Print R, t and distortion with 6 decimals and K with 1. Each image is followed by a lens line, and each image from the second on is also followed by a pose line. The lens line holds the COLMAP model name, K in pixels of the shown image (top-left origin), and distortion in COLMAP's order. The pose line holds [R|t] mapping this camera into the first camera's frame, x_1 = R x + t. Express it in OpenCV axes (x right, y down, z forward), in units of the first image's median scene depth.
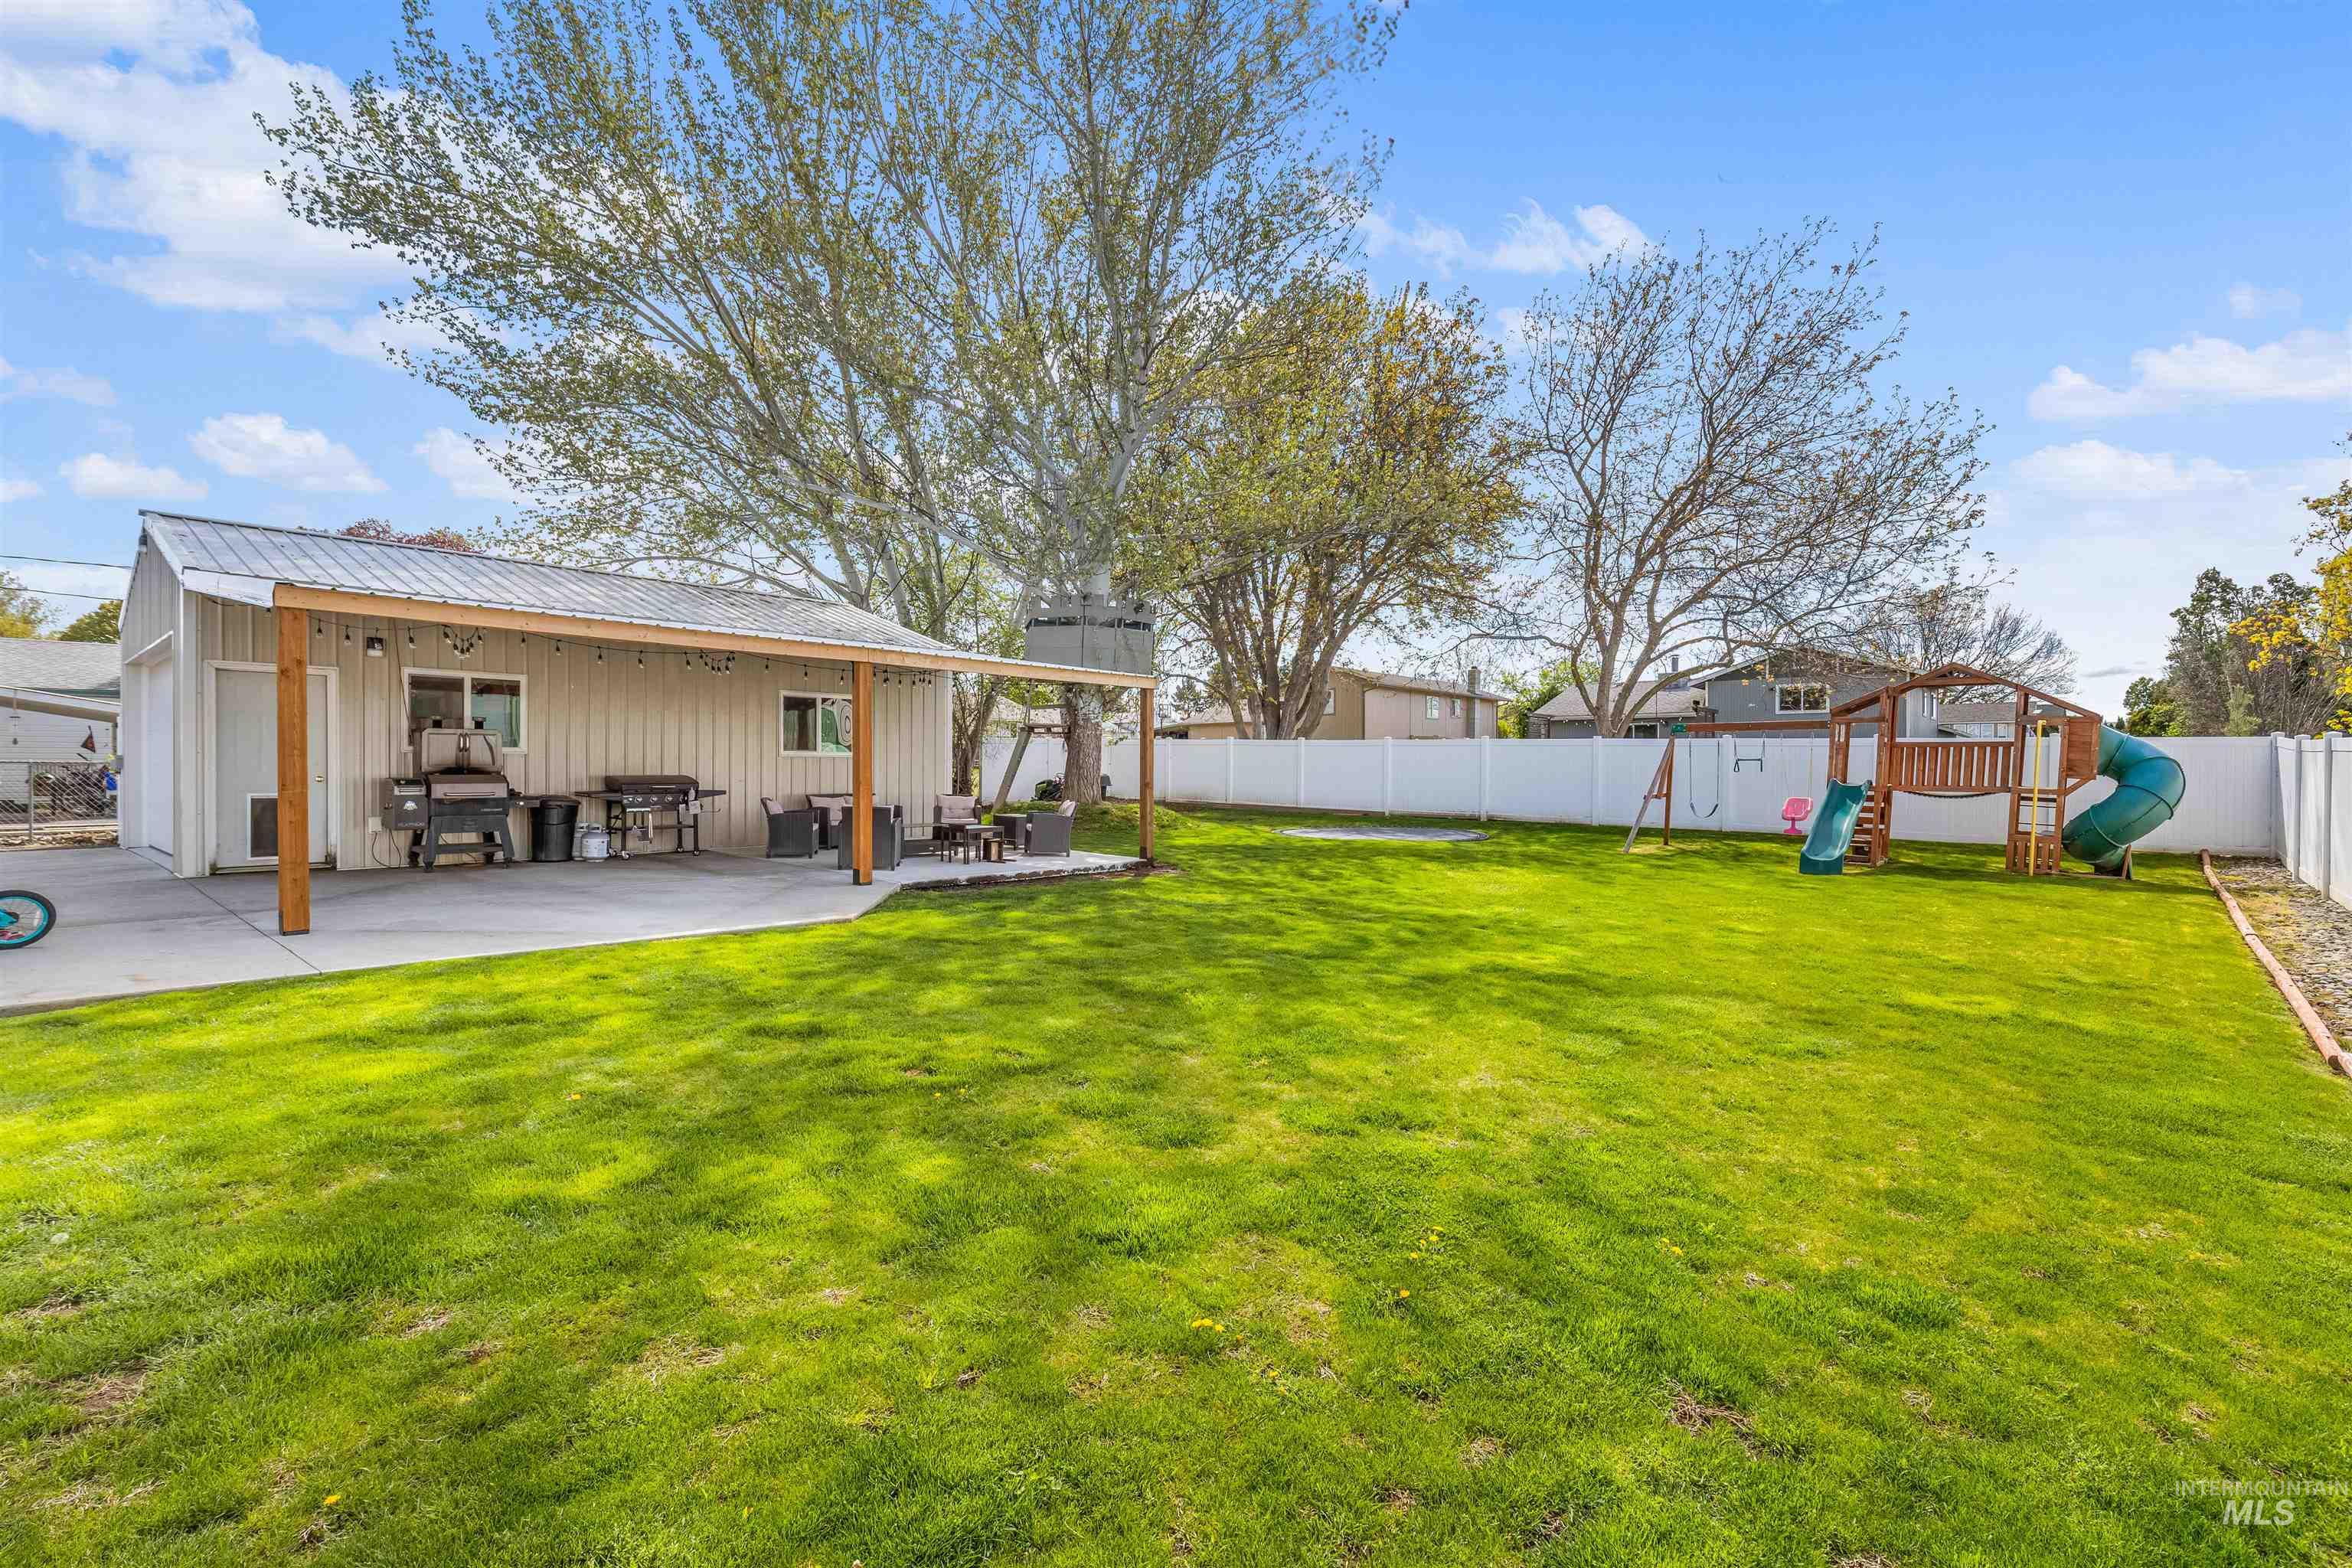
lens RADIAL K [[1062.6, 0, 1183.1], [0, 1062.6, 776.2], [0, 0, 1]] dist [-0.000791, 0.000182]
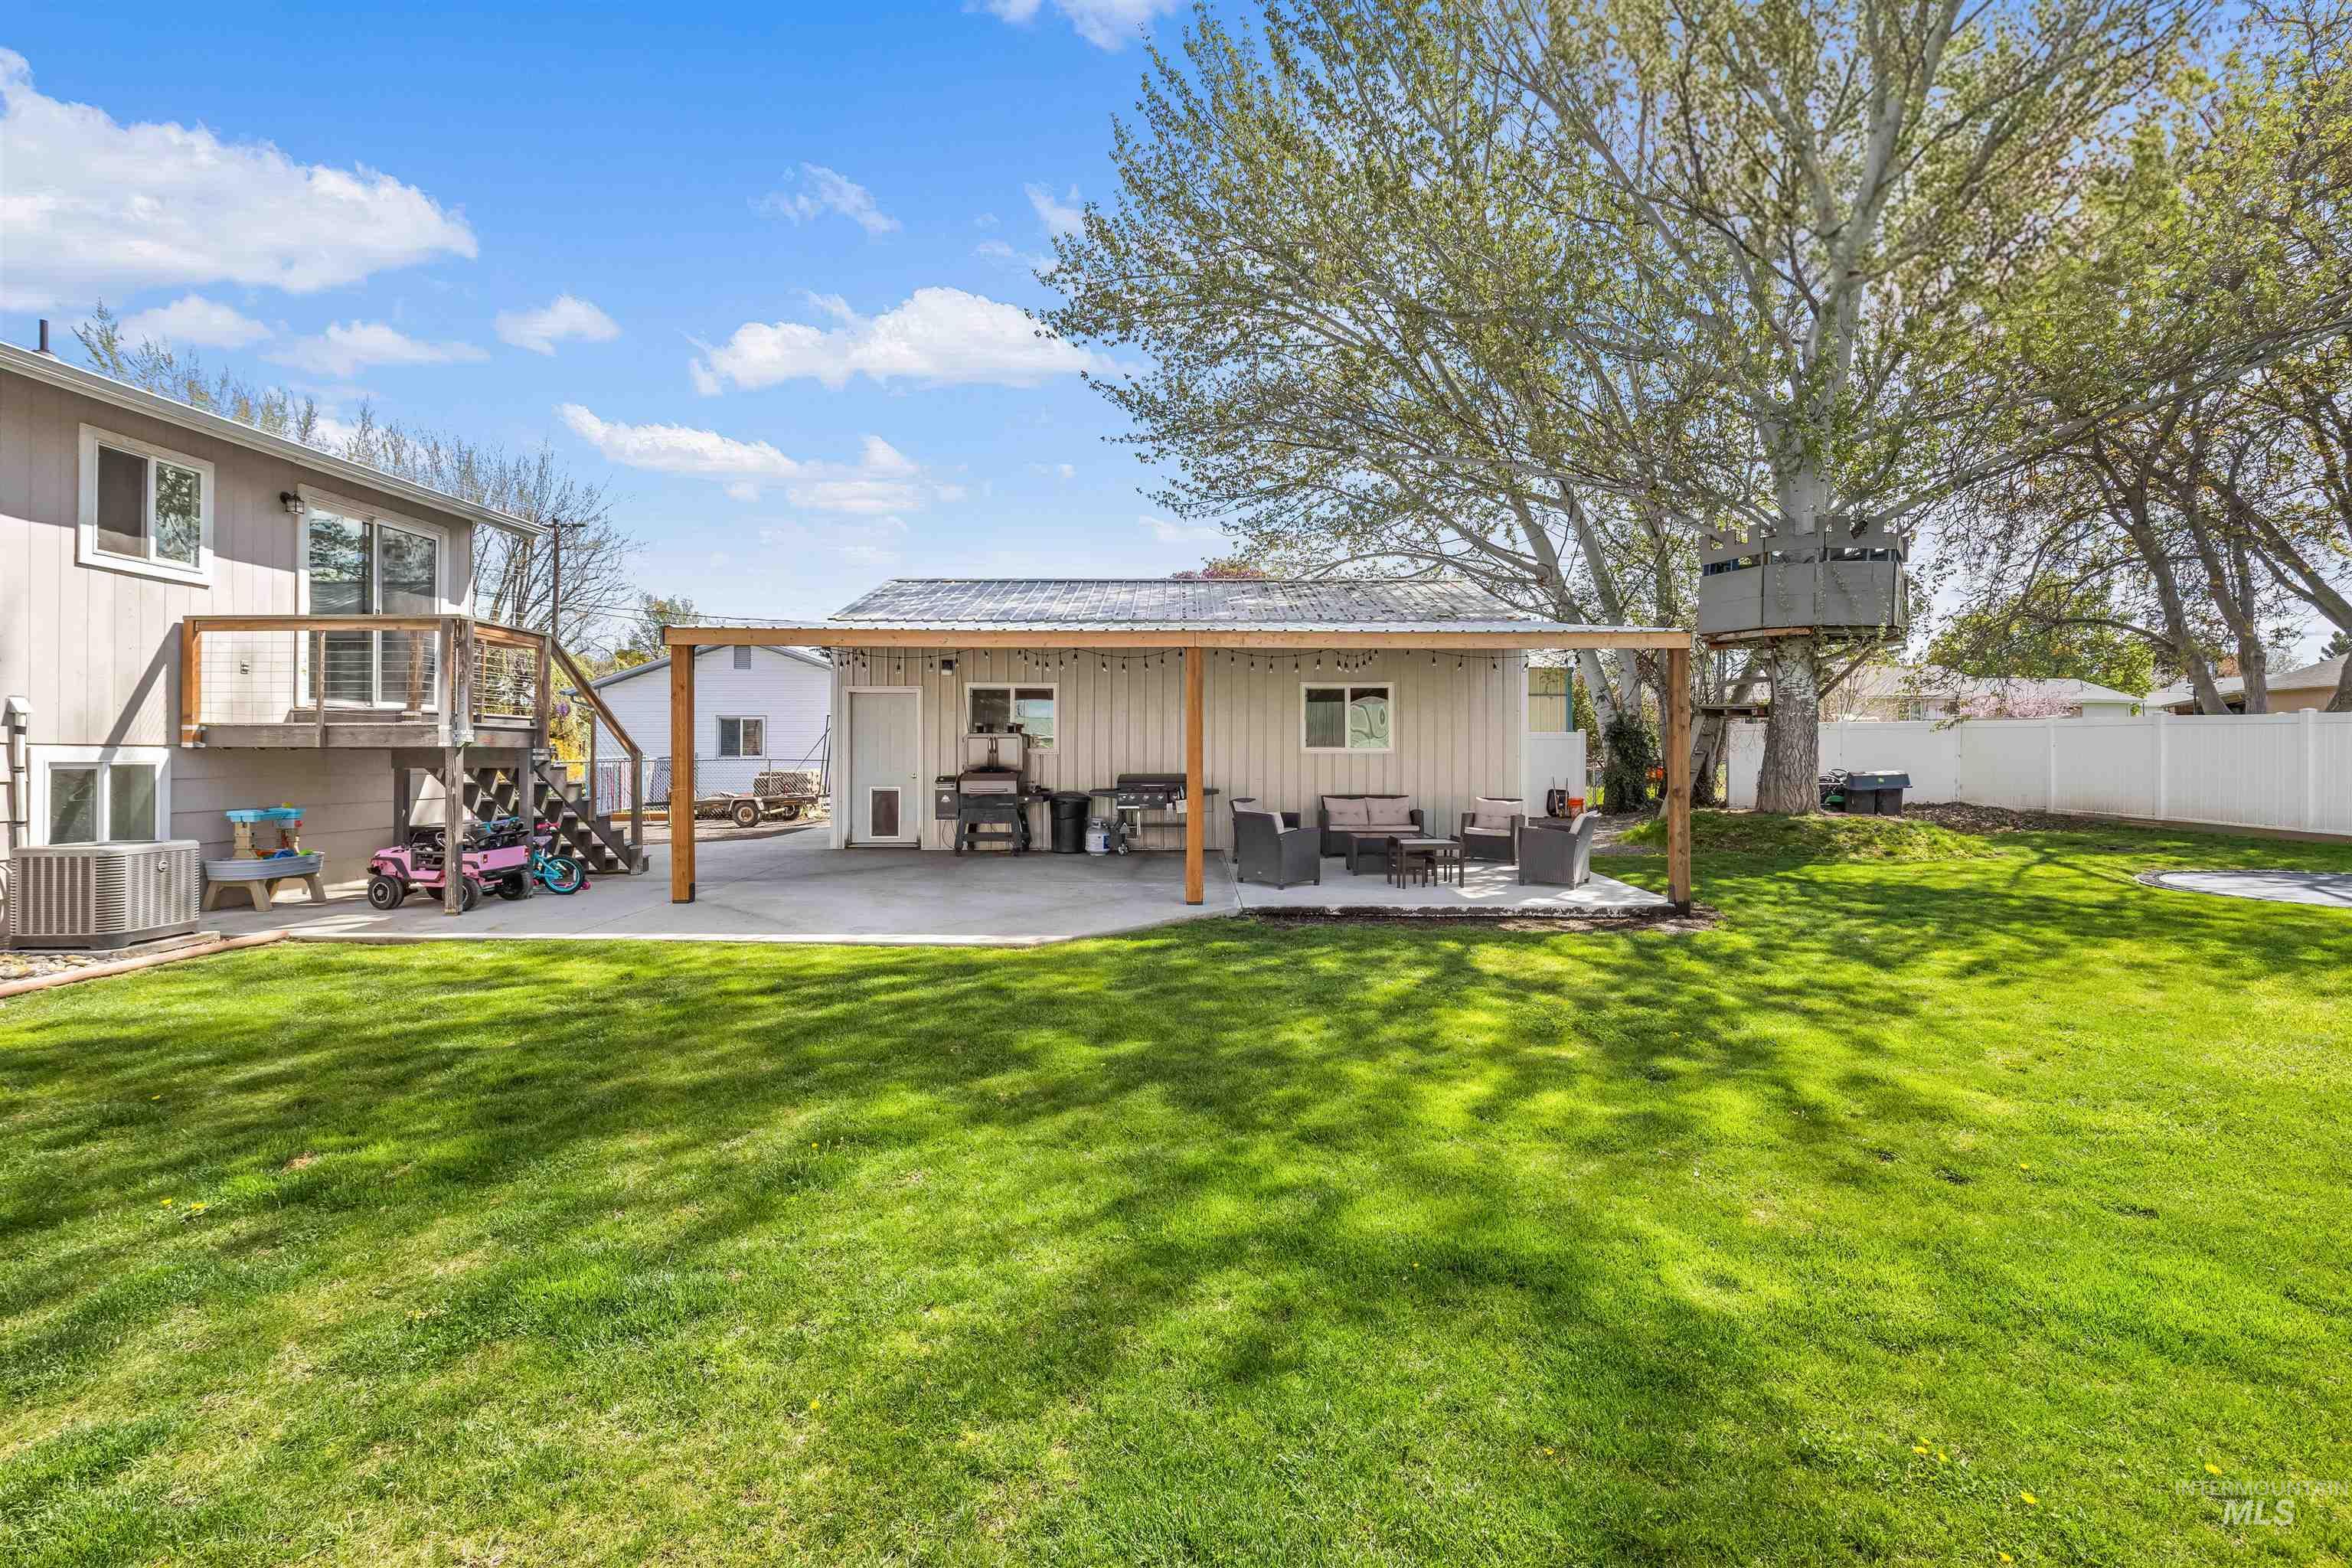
lens RADIAL K [[1062.6, 0, 1183.1], [0, 1062.6, 776.2], [0, 0, 1]] dist [-0.000791, 0.000182]
pose [[0.653594, 0.009343, -0.756787, 0.316299], [-0.004972, 0.999955, 0.008051, -0.008011], [0.756829, -0.001500, 0.653612, 0.387469]]
